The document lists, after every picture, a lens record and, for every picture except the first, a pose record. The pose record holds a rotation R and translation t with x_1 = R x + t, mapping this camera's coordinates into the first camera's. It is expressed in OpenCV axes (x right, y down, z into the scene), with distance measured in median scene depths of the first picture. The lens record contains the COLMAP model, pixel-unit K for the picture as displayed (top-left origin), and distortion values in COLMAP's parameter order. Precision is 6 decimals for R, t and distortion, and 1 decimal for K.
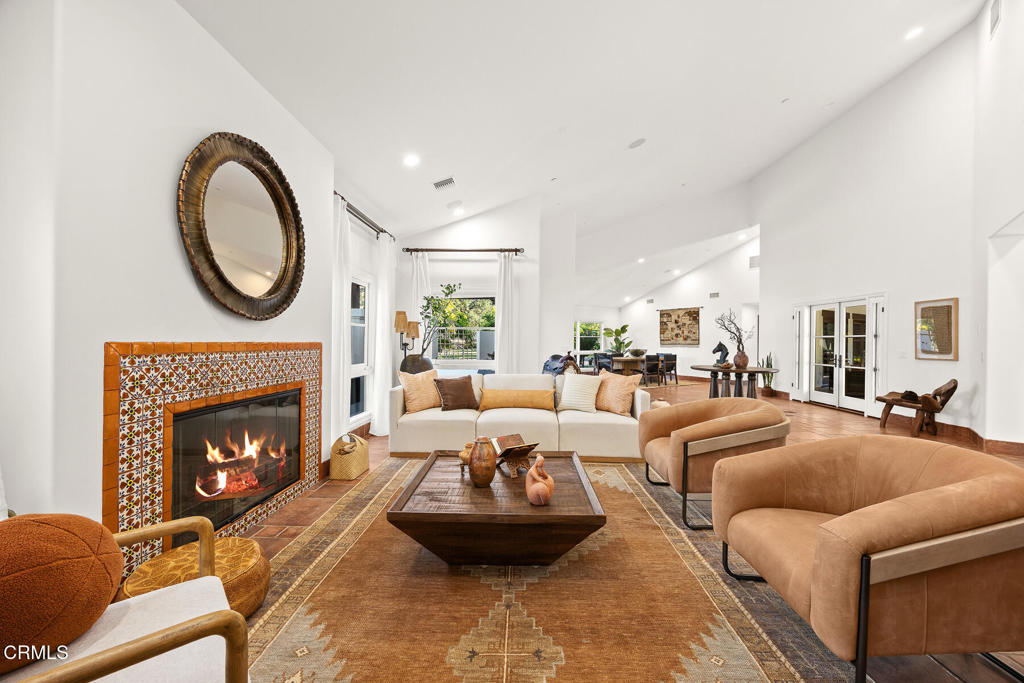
lens RADIAL K [[406.1, 0, 510.5], [0, 406.1, 342.6], [0, 0, 1]] dist [0.000596, -0.000091]
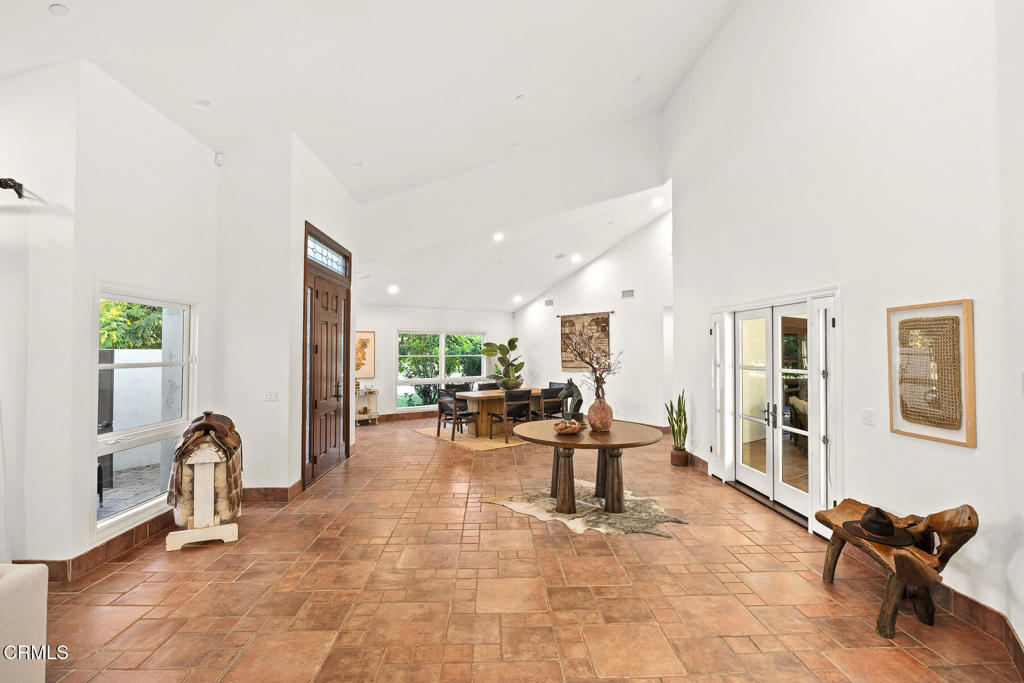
lens RADIAL K [[491.2, 0, 511.9], [0, 491.2, 340.7], [0, 0, 1]] dist [-0.005063, -0.000409]
pose [[0.996833, -0.003383, 0.079453, 0.390476], [0.005105, 0.999756, -0.021478, -0.039439], [-0.079361, 0.021816, 0.996607, 0.356481]]
